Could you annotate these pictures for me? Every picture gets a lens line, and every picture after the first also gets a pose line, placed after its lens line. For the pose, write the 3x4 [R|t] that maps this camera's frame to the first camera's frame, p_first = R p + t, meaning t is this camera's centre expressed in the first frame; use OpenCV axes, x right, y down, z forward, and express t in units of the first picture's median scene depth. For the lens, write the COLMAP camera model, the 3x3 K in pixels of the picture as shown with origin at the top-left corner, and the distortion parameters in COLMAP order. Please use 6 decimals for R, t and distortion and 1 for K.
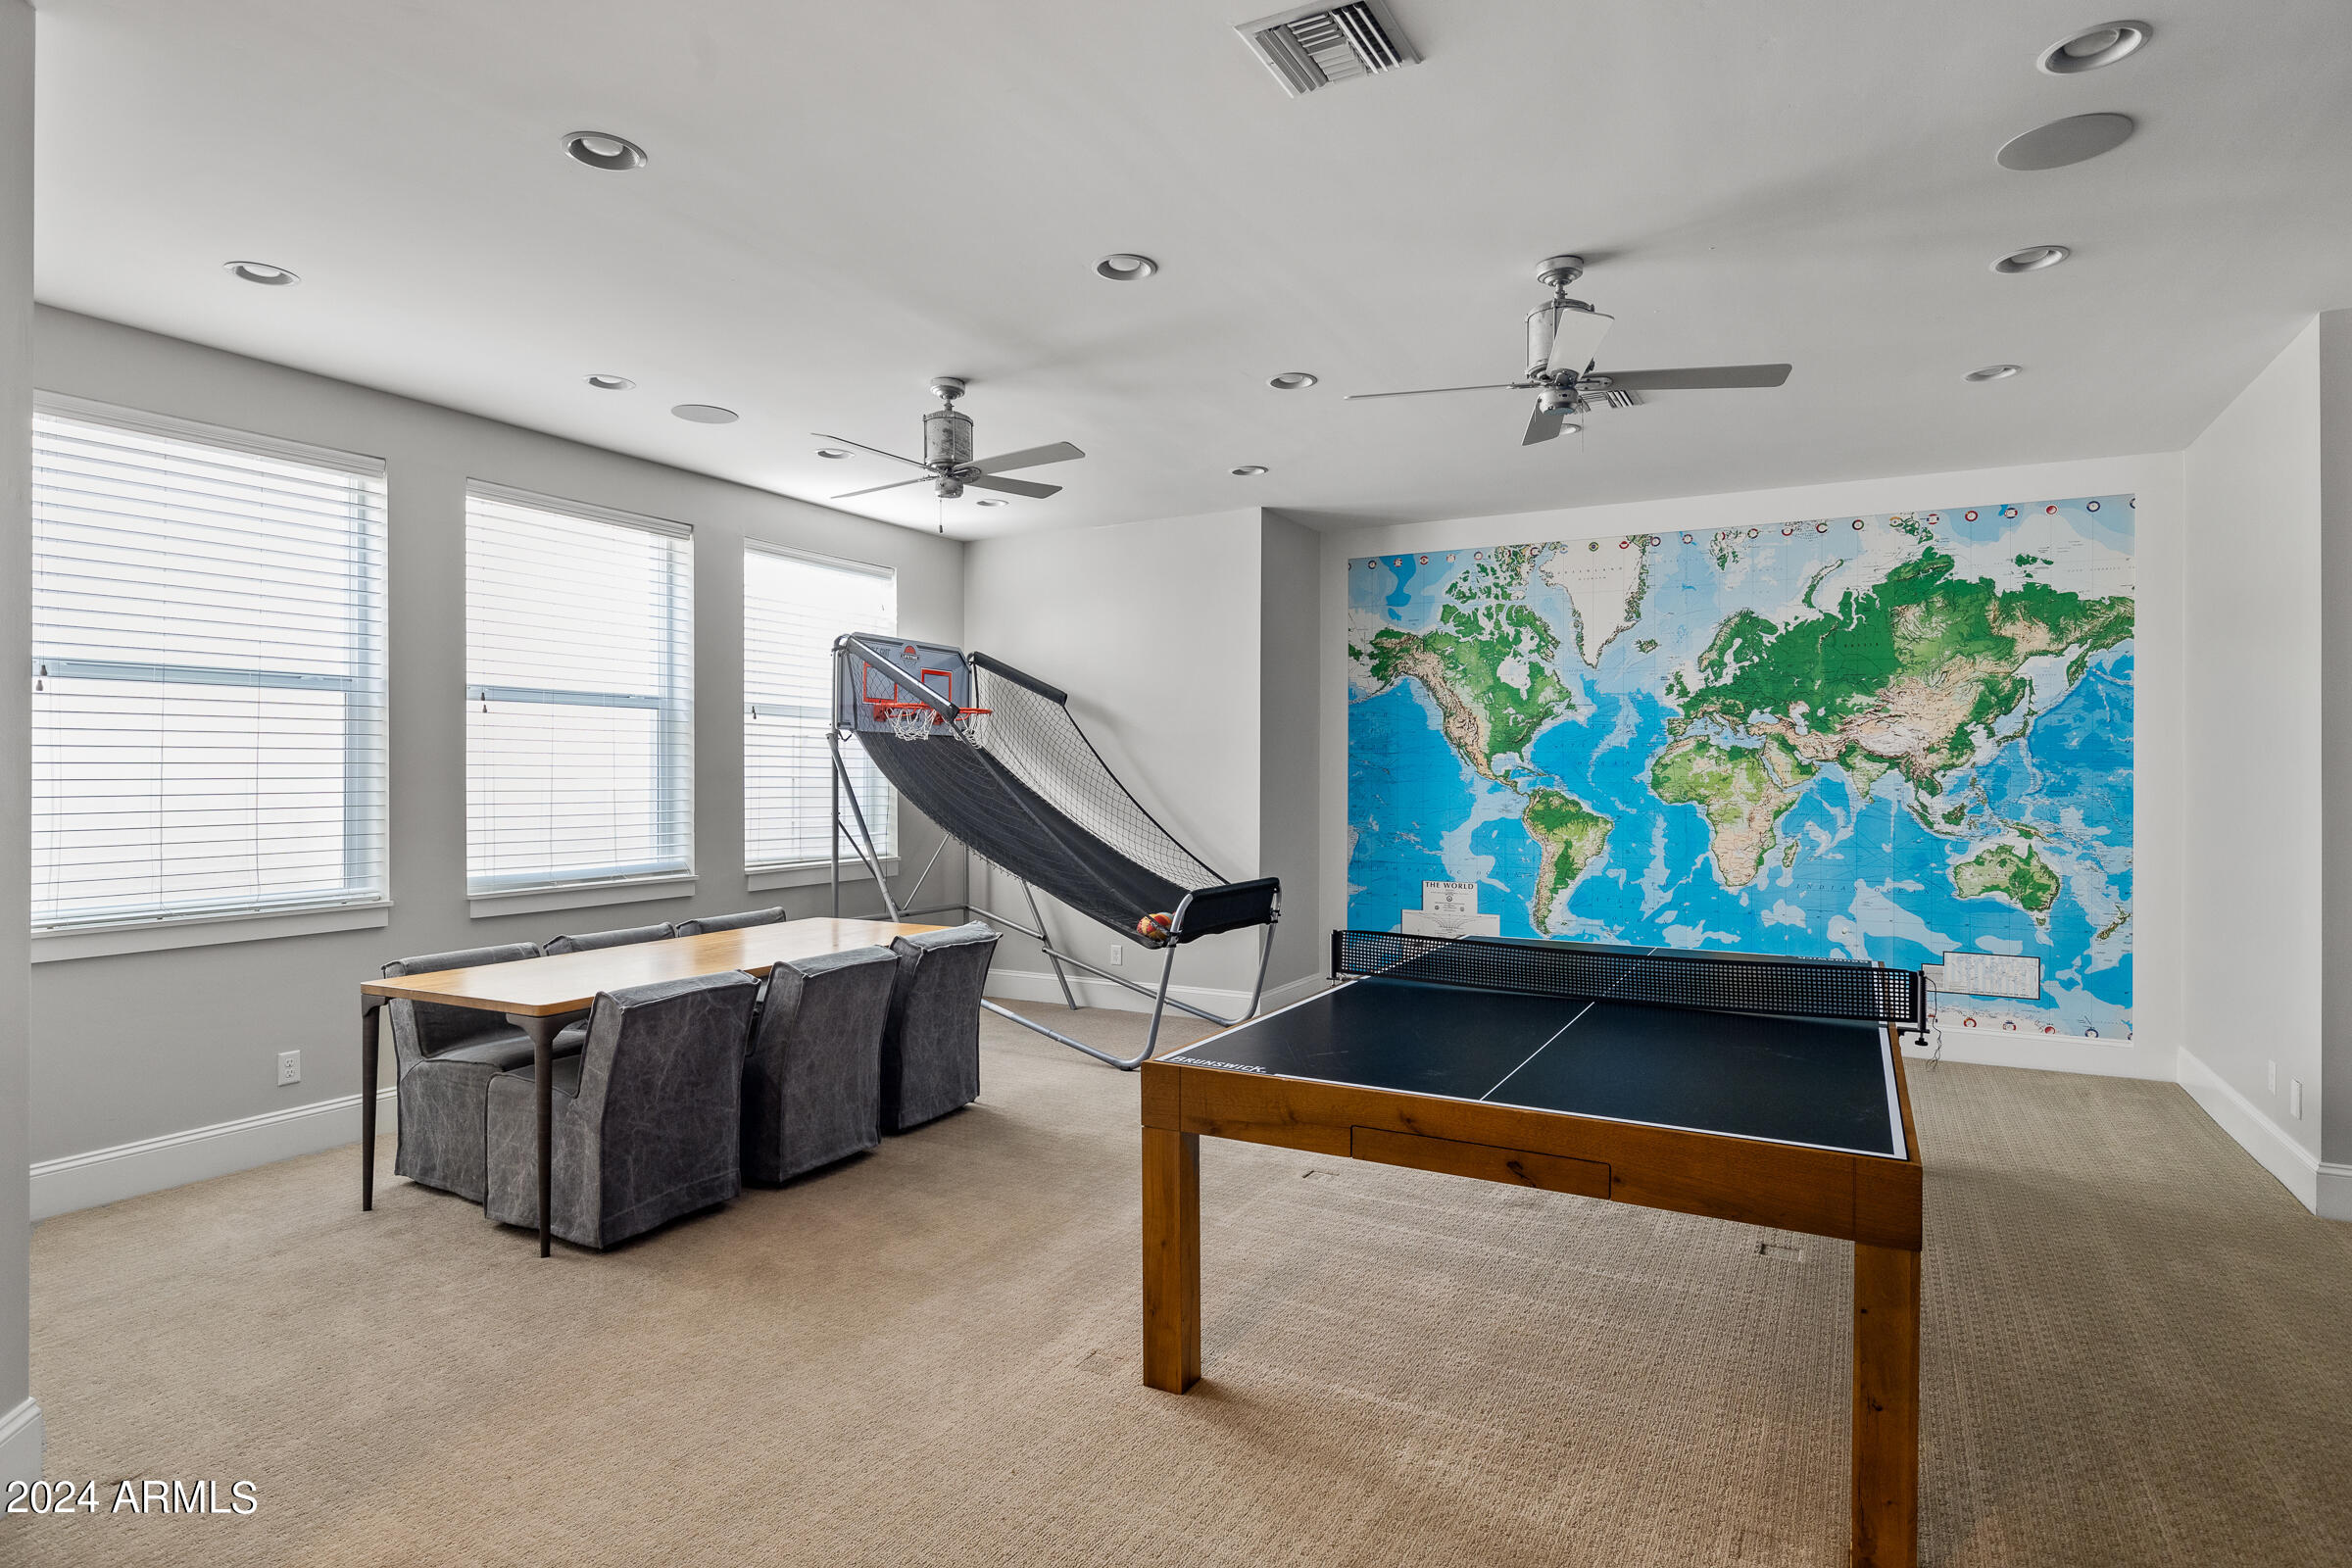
lens RADIAL K [[1214.4, 0, 1175.0], [0, 1214.4, 779.0], [0, 0, 1]] dist [0.000680, 0.000022]
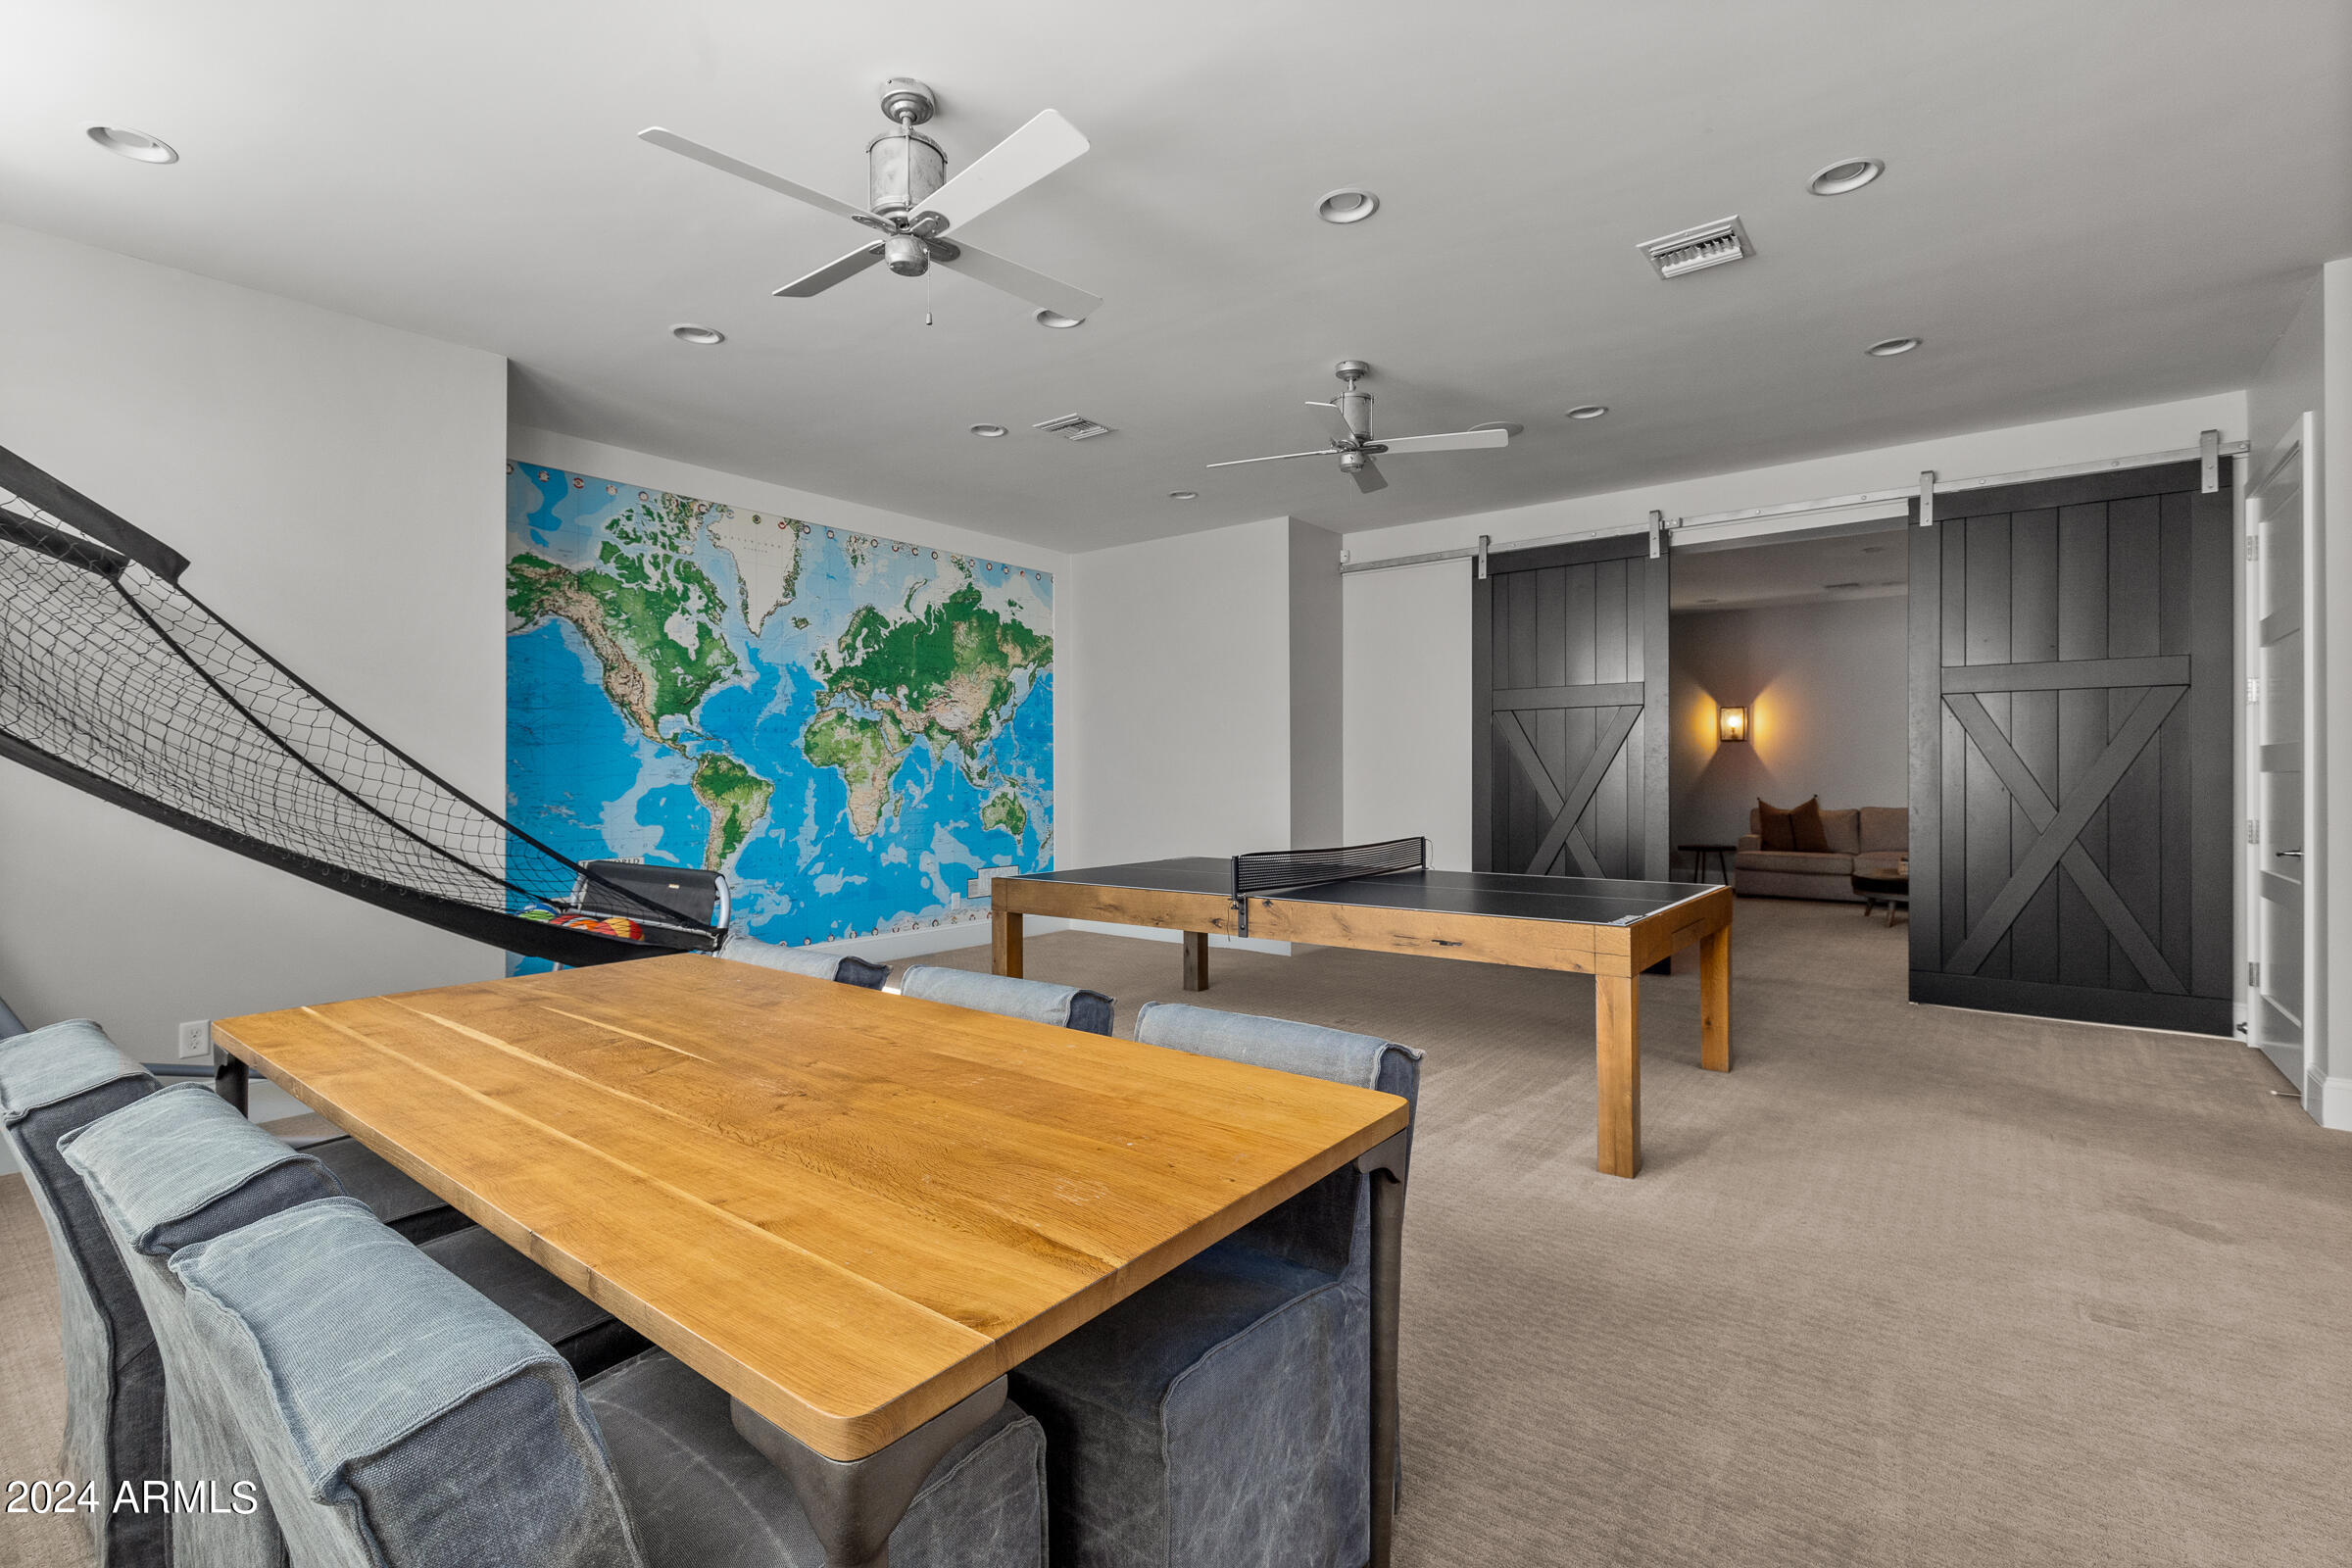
lens RADIAL K [[1068.3, 0, 1175.2], [0, 1068.3, 778.9], [0, 0, 1]] dist [0.001124, 0.000020]
pose [[0.159107, -0.007916, 0.987230, -0.515780], [0.007589, 0.999948, 0.006795, 0.027211], [-0.987232, 0.006411, 0.159158, 0.520867]]
